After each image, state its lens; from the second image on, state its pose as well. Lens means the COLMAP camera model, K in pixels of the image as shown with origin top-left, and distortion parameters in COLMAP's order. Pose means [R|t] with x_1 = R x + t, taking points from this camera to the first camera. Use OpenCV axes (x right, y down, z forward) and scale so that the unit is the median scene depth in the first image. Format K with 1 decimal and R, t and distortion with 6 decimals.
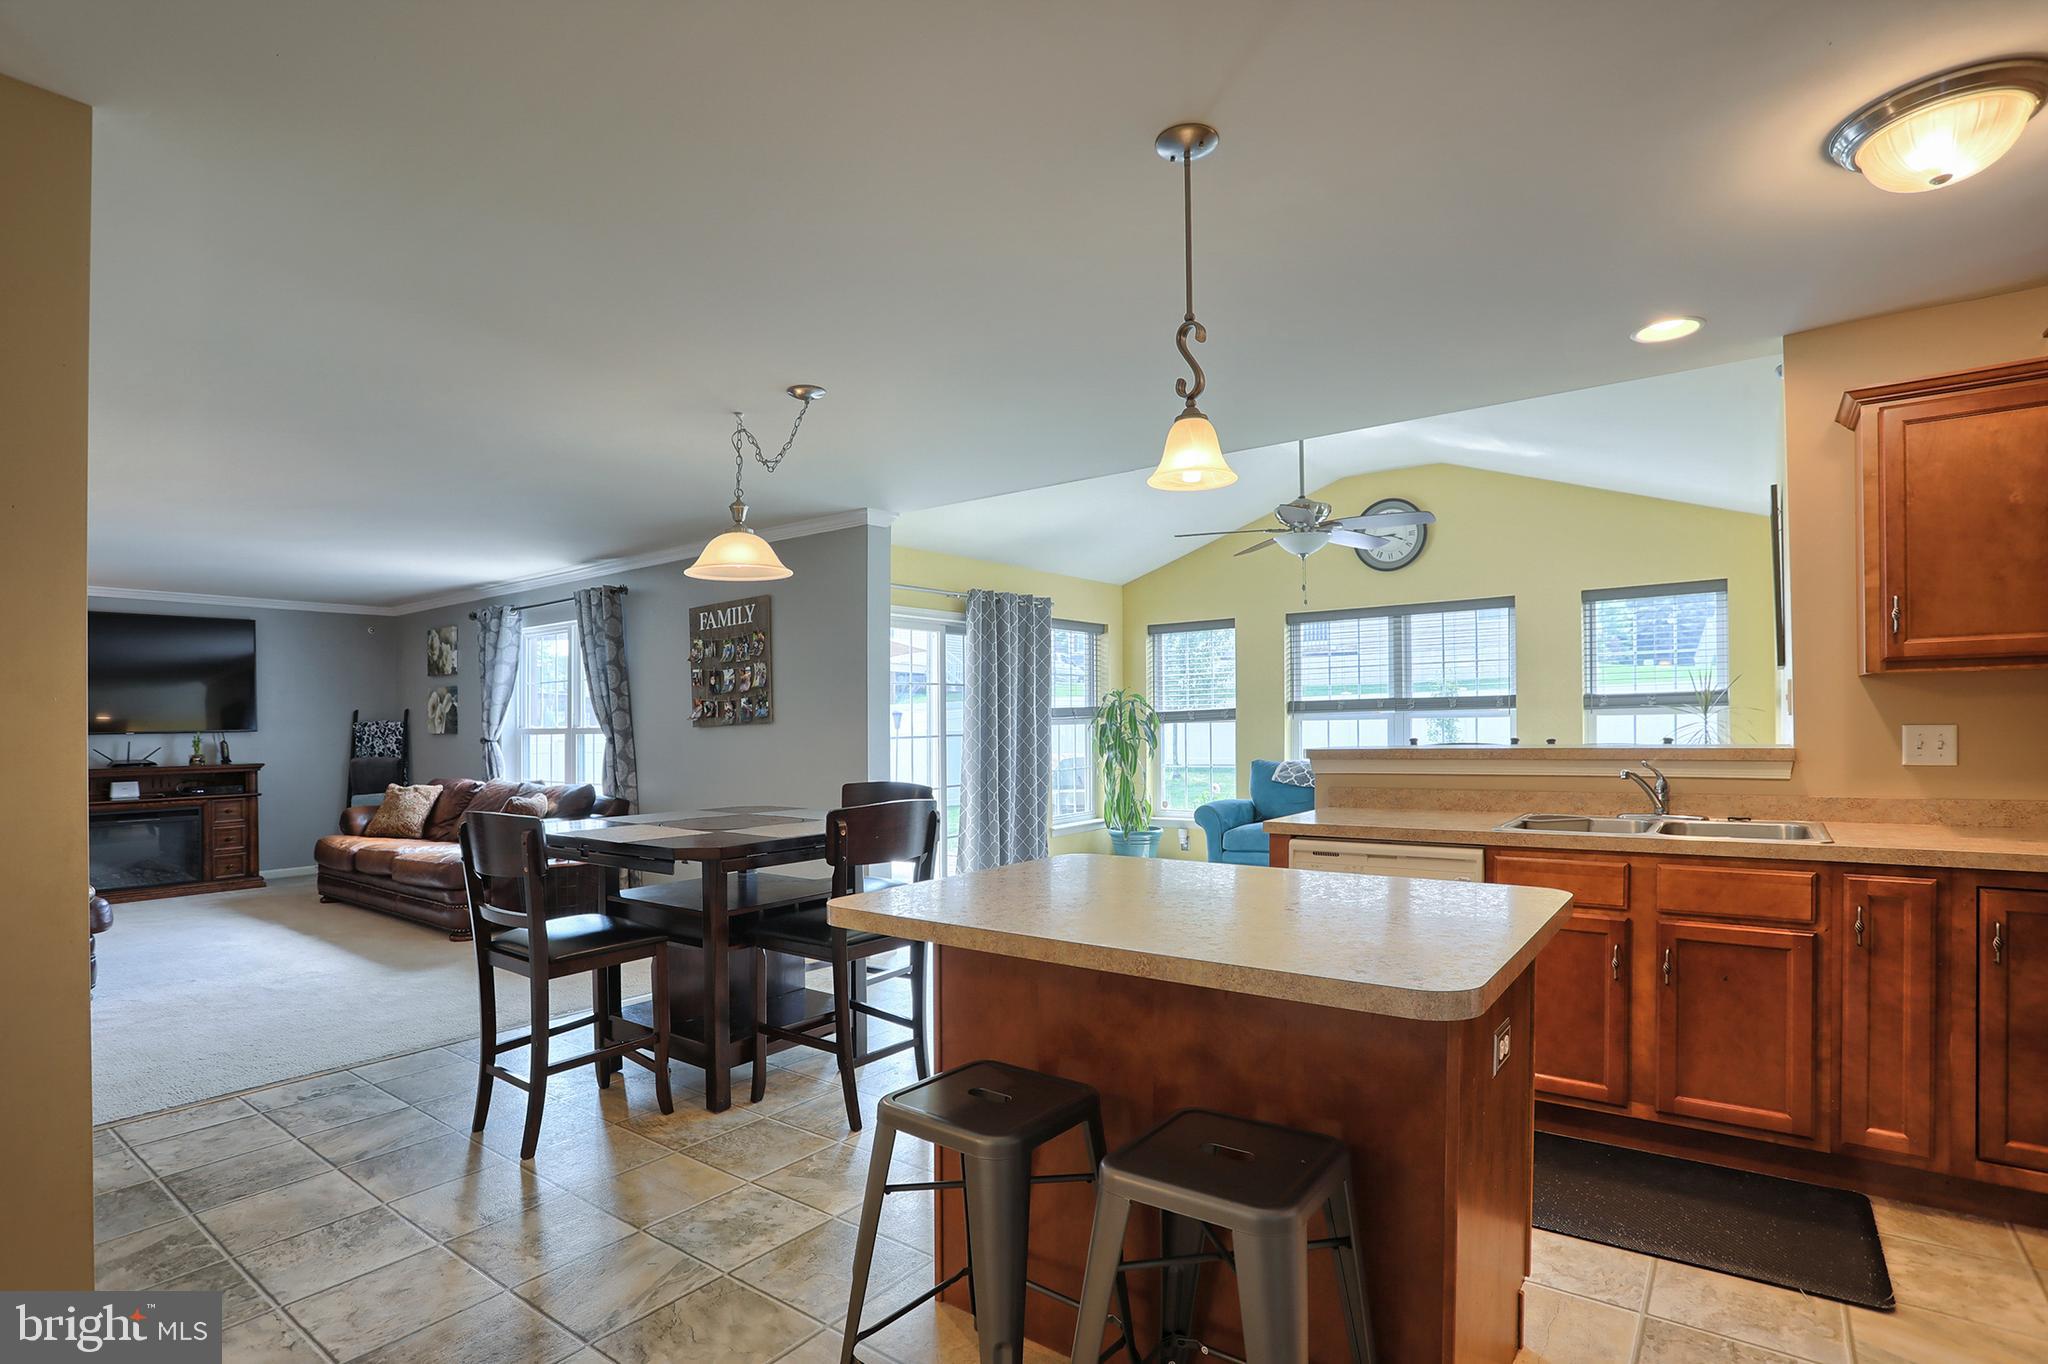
lens RADIAL K [[999.0, 0, 1035.6], [0, 999.0, 698.8], [0, 0, 1]] dist [-0.042740, 0.013169]
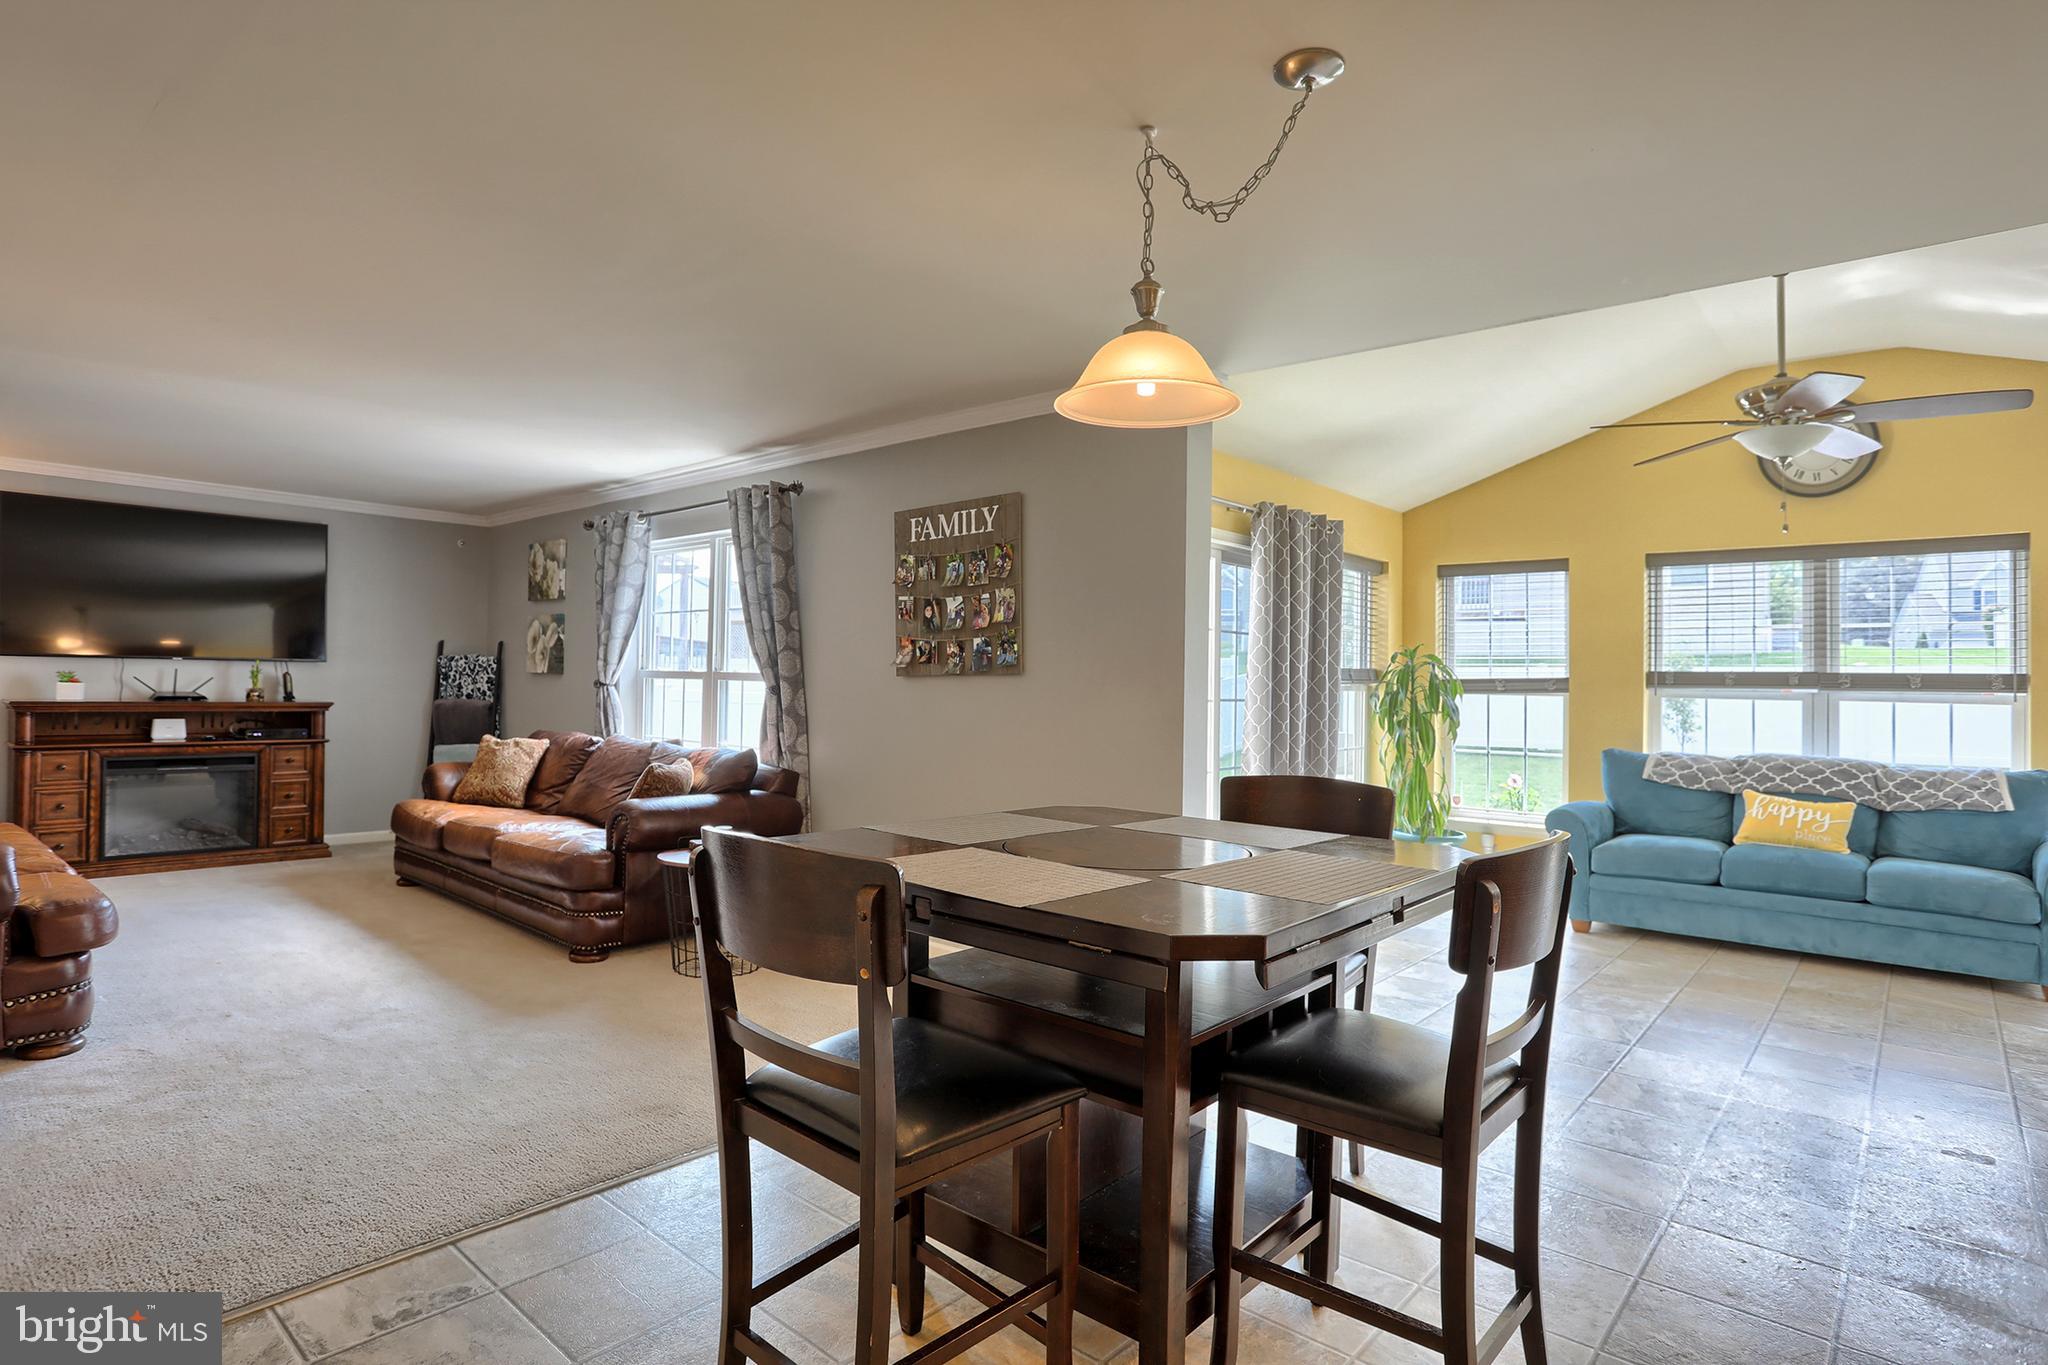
lens RADIAL K [[1072.4, 0, 1035.3], [0, 1072.4, 676.2], [0, 0, 1]] dist [-0.061277, 0.026321]
pose [[0.996114, 0.036519, -0.080149, -0.157755], [-0.035115, 0.999205, 0.018851, 0.008829], [0.080773, -0.015964, 0.996605, 0.202936]]
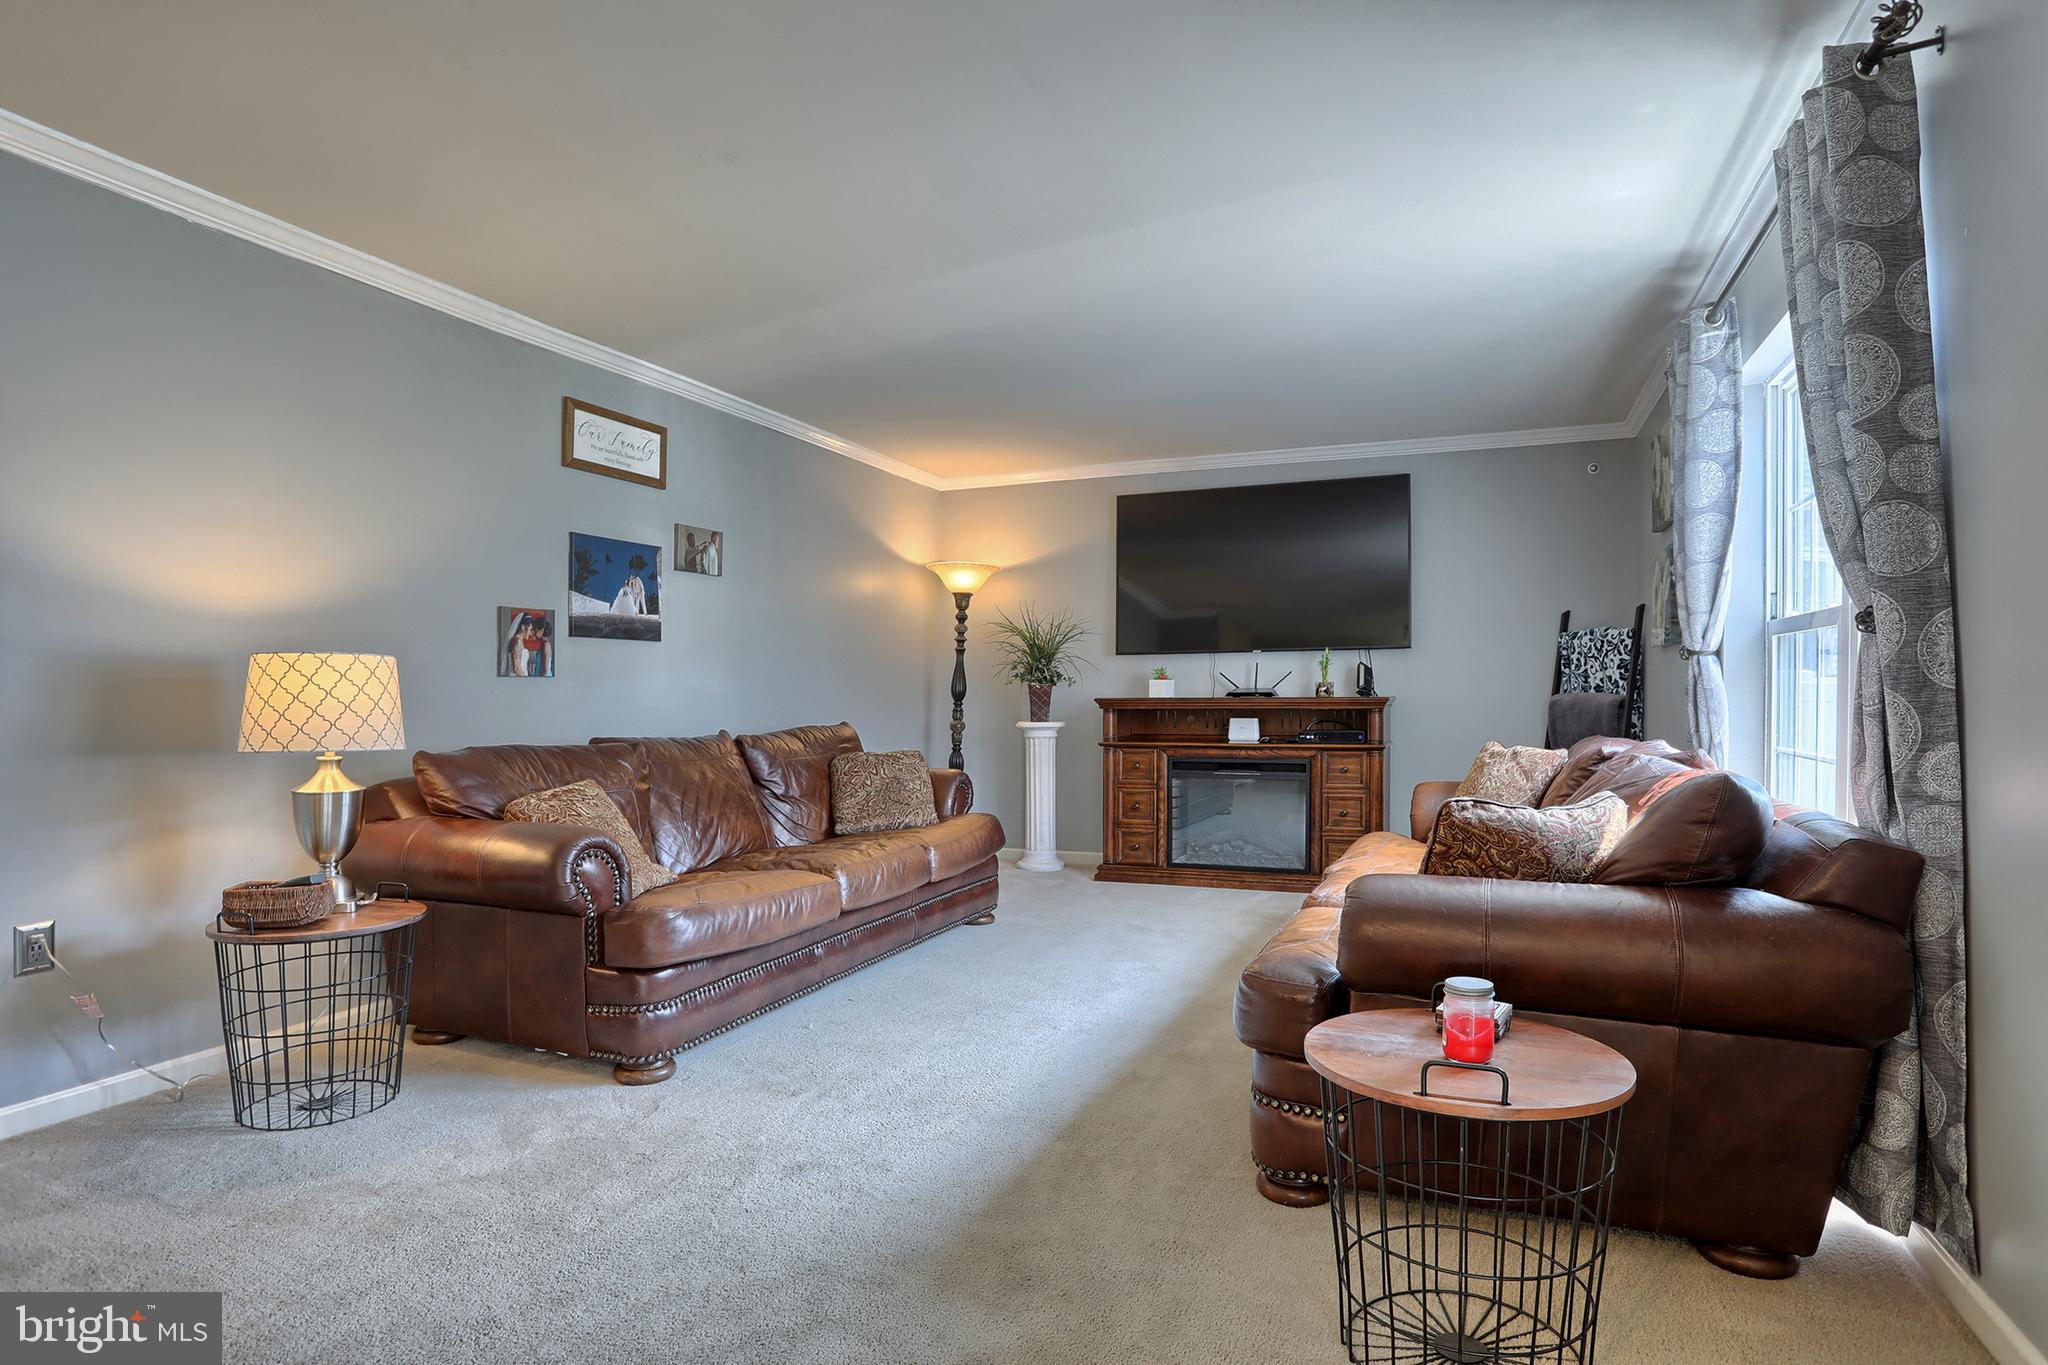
lens RADIAL K [[1096.6, 0, 1026.2], [0, 1096.6, 696.6], [0, 0, 1]] dist [-0.062071, 0.030403]
pose [[0.234513, 0.016450, -0.971974, -0.185976], [0.026107, 0.999390, 0.023213, 0.046495], [0.971762, -0.030819, 0.233941, 0.659398]]
